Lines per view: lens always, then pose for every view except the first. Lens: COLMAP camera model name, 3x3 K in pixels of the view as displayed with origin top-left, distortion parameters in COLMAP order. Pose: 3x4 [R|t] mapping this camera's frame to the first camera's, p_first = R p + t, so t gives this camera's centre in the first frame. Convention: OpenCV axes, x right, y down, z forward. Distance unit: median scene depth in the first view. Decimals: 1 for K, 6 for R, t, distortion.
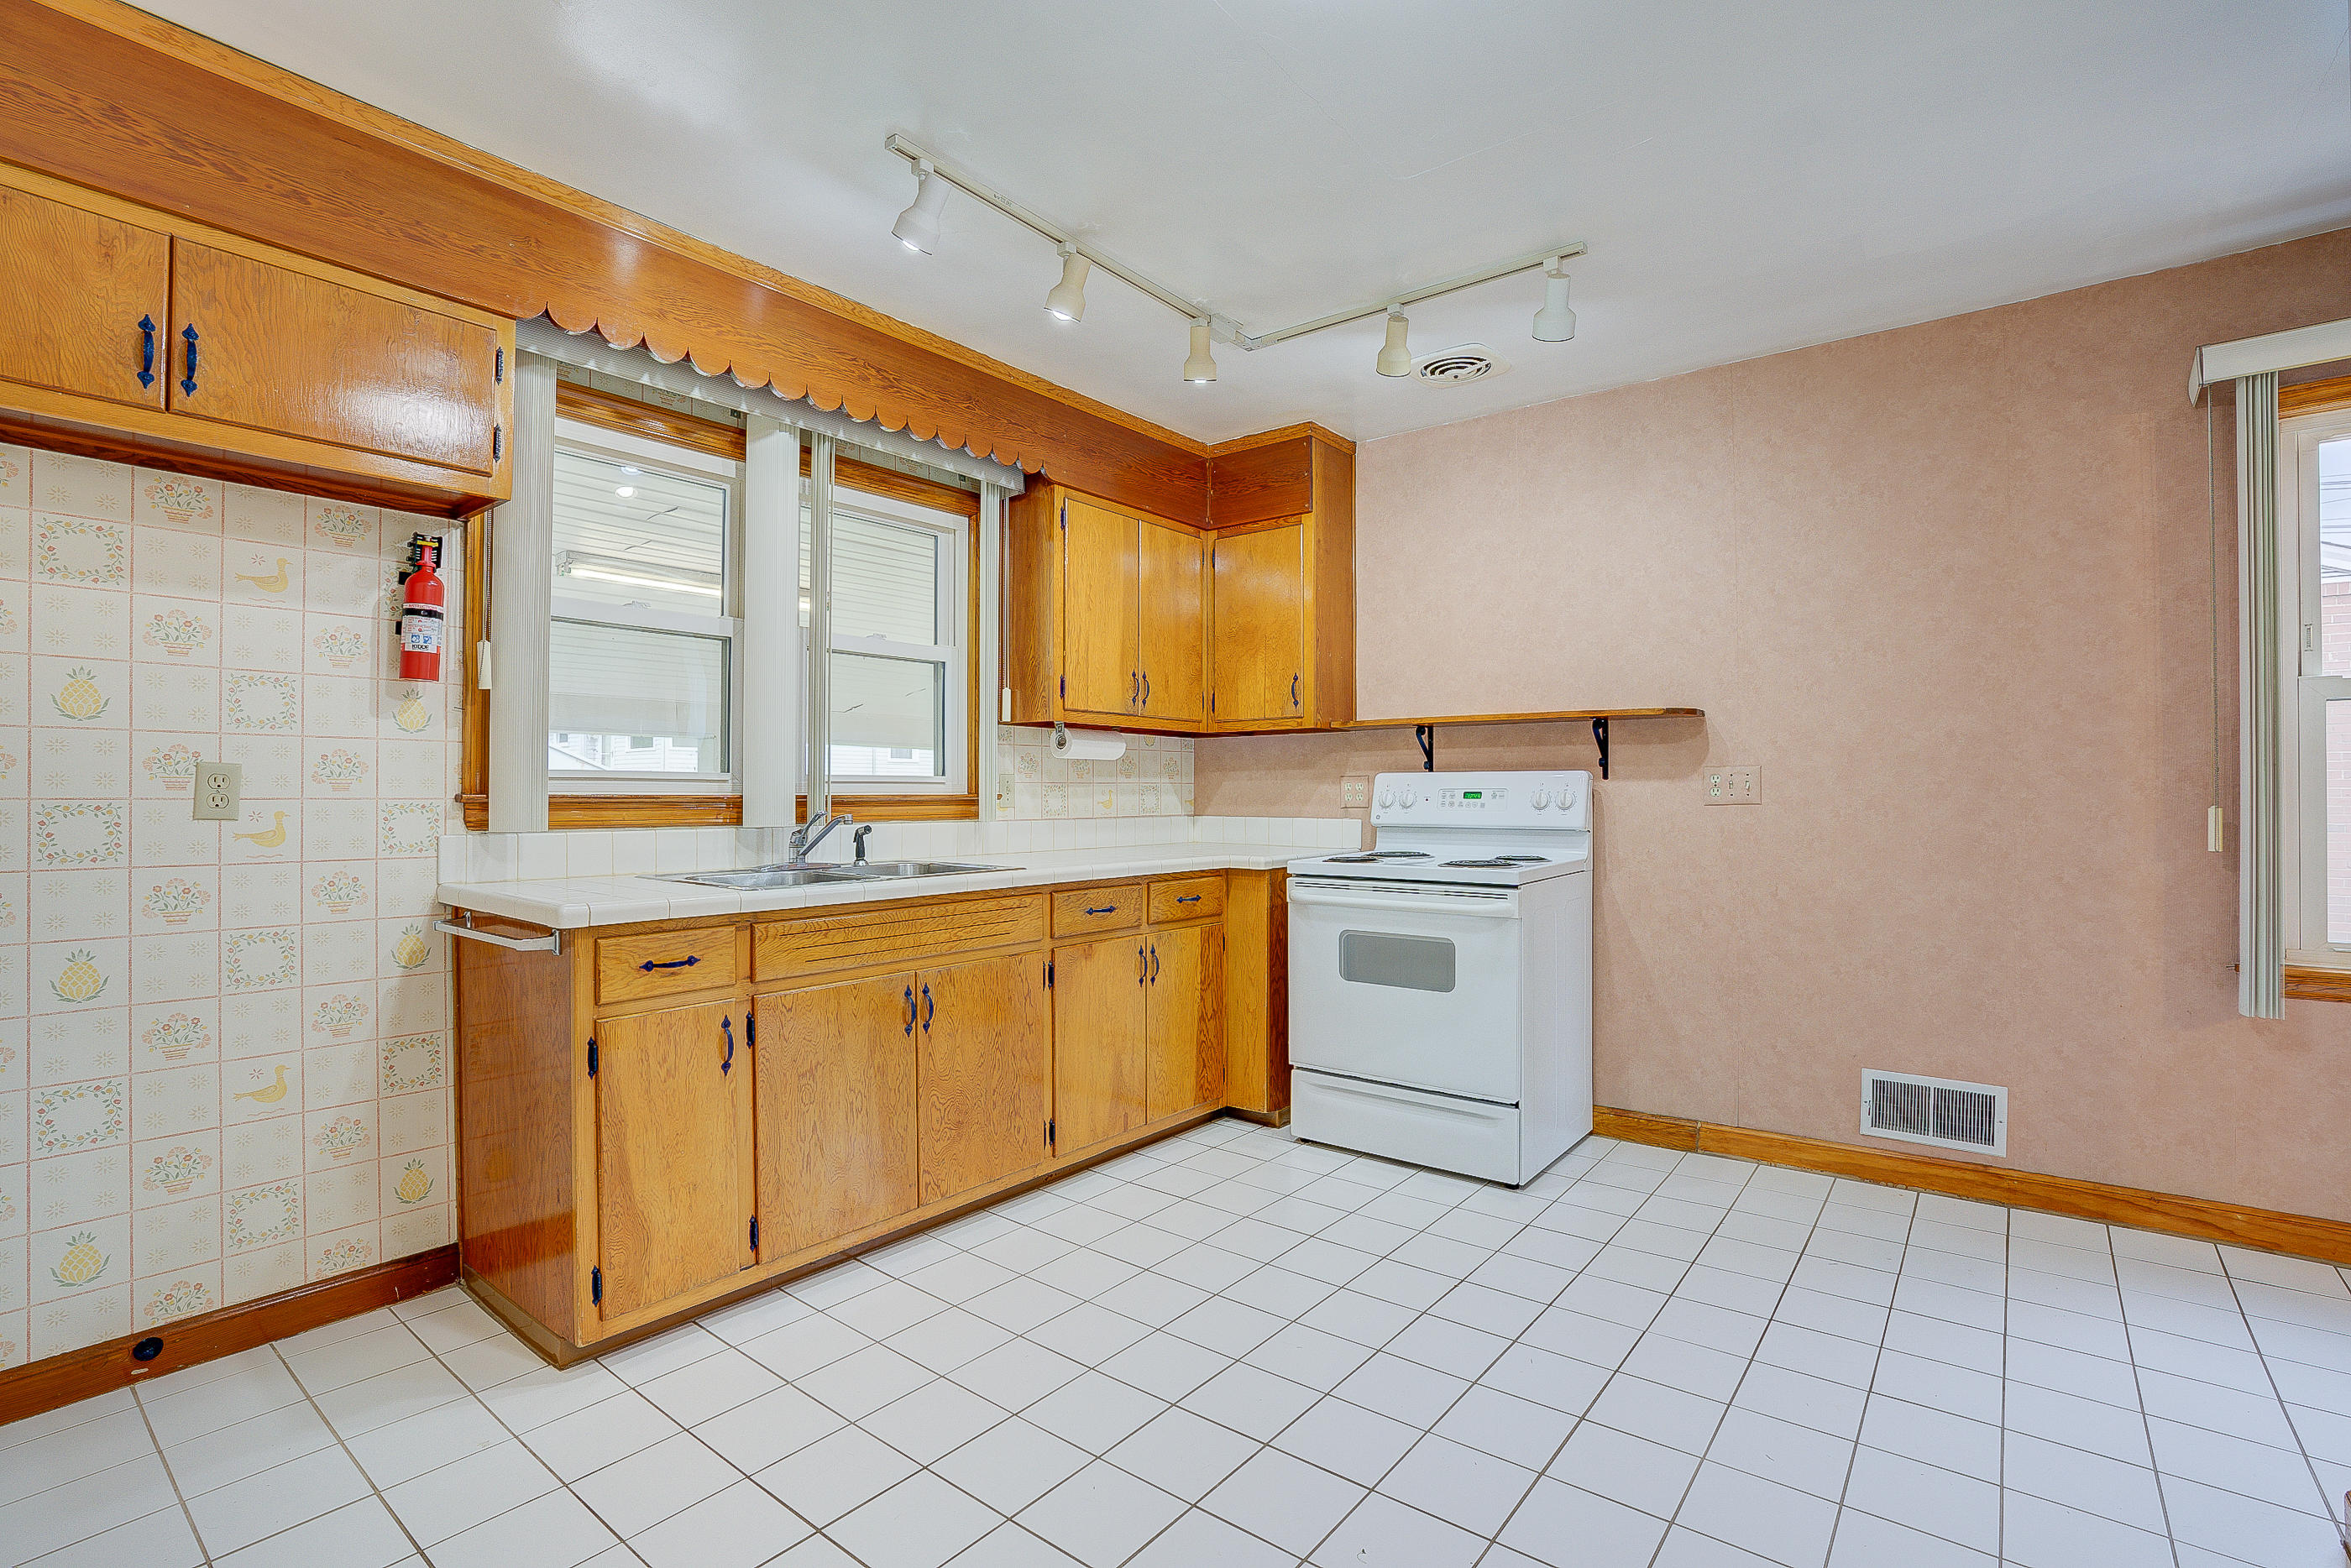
lens RADIAL K [[1085.3, 0, 1175.6], [0, 1085.3, 792.0], [0, 0, 1]] dist [-0.059563, 0.020811]
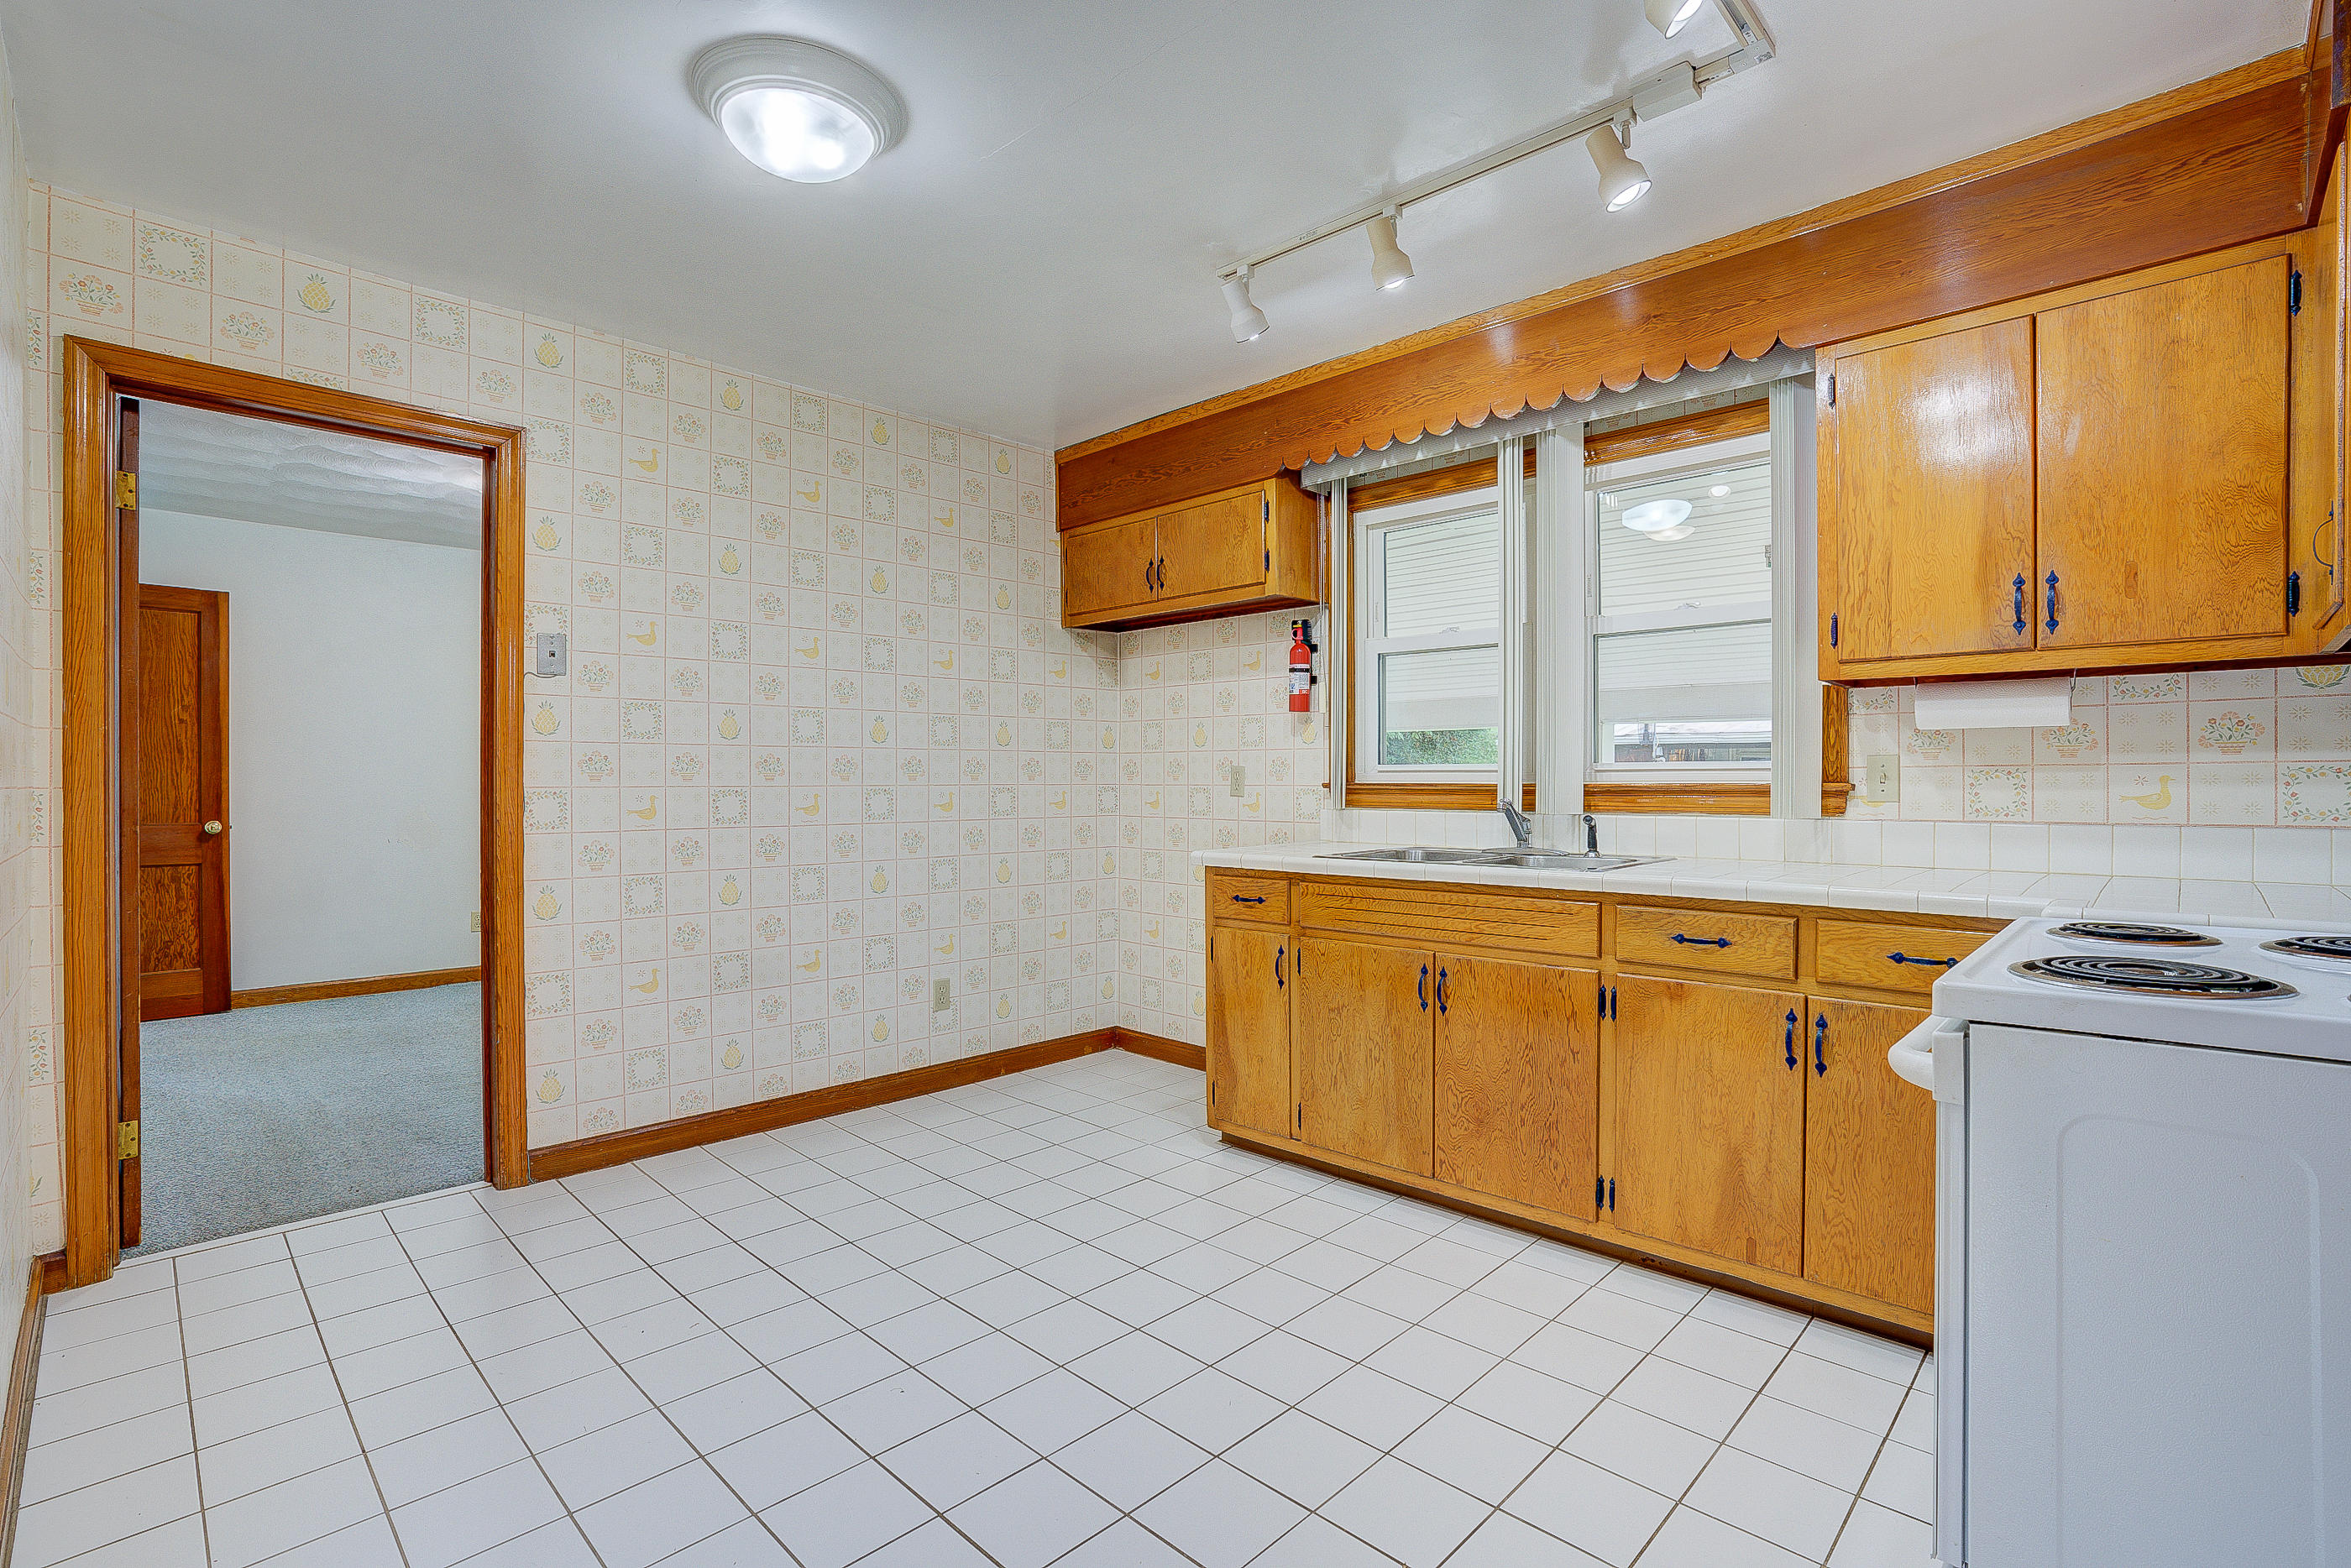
lens RADIAL K [[1085.3, 0, 1175.6], [0, 1085.3, 792.0], [0, 0, 1]] dist [-0.059563, 0.020811]
pose [[-0.096176, 0.009728, -0.995317, 0.816604], [0.002827, 0.999951, 0.009500, -0.000474], [0.995360, -0.001900, -0.096199, 0.843629]]
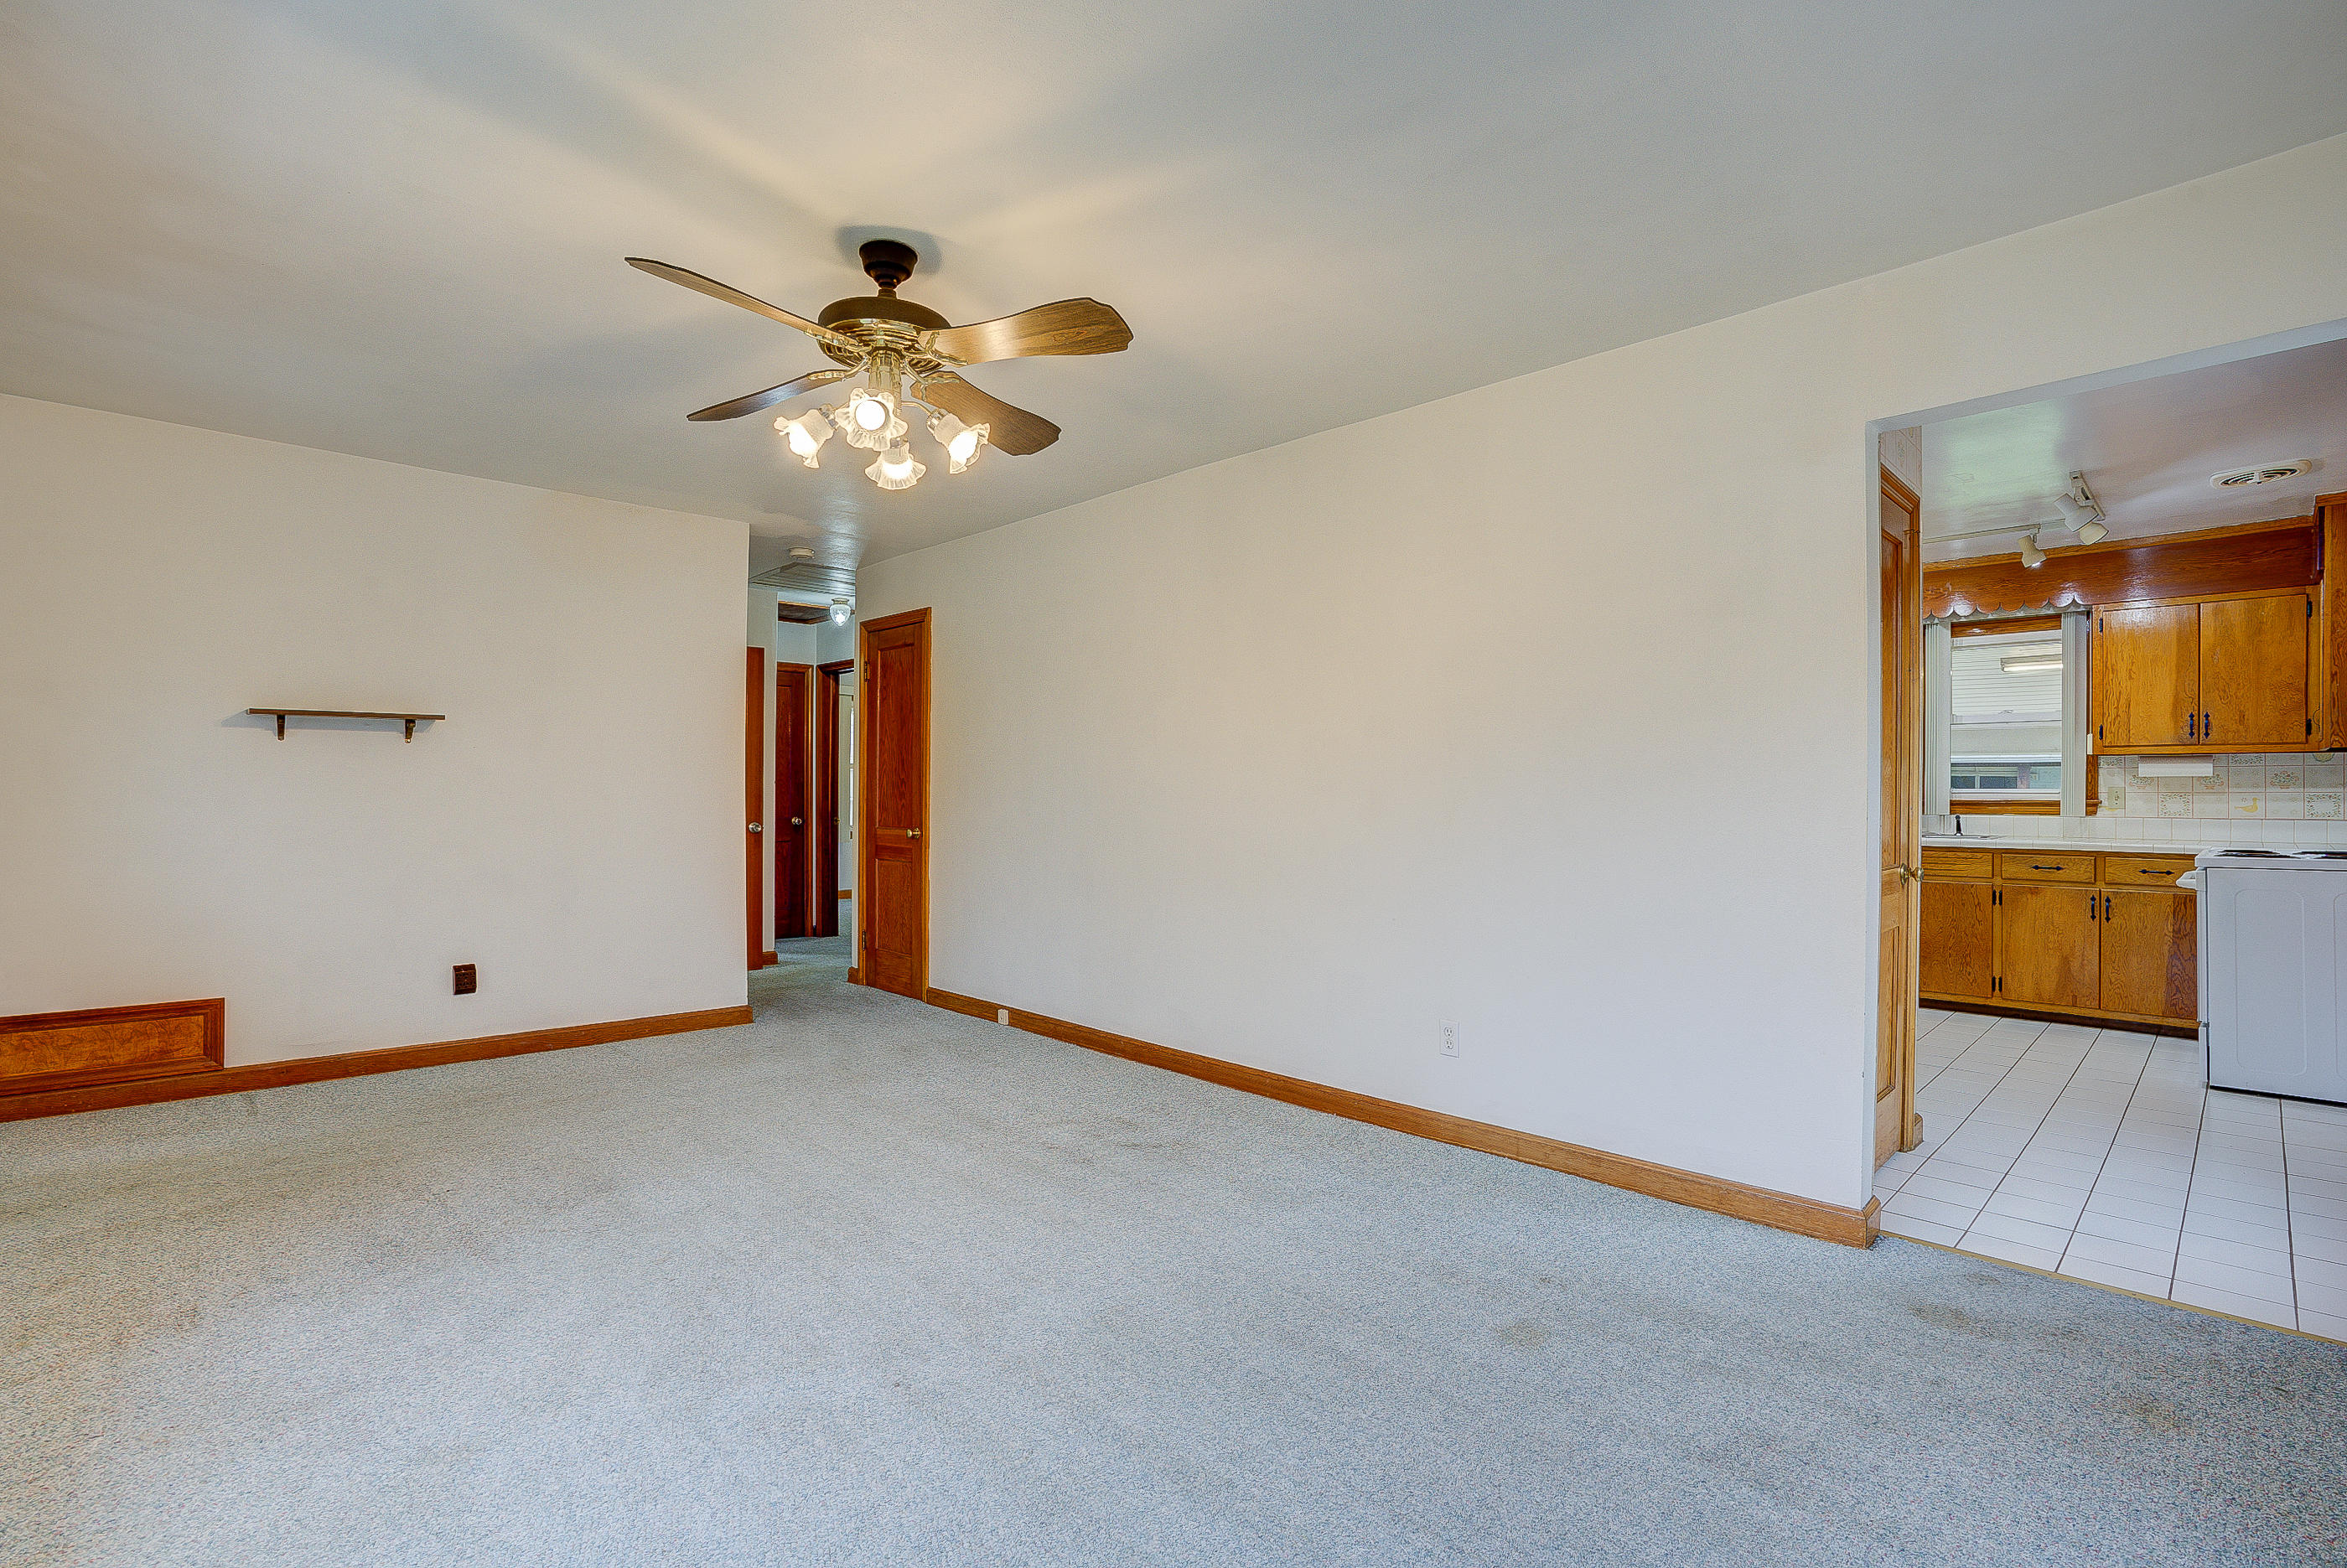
lens RADIAL K [[1083.5, 0, 1173.6], [0, 1083.5, 792.0], [0, 0, 1]] dist [-0.059563, 0.020811]
pose [[-0.127610, -0.000450, -0.991824, 2.071407], [-0.002902, 0.999996, -0.000081, -0.008100], [0.991820, 0.002868, -0.127611, -0.187475]]
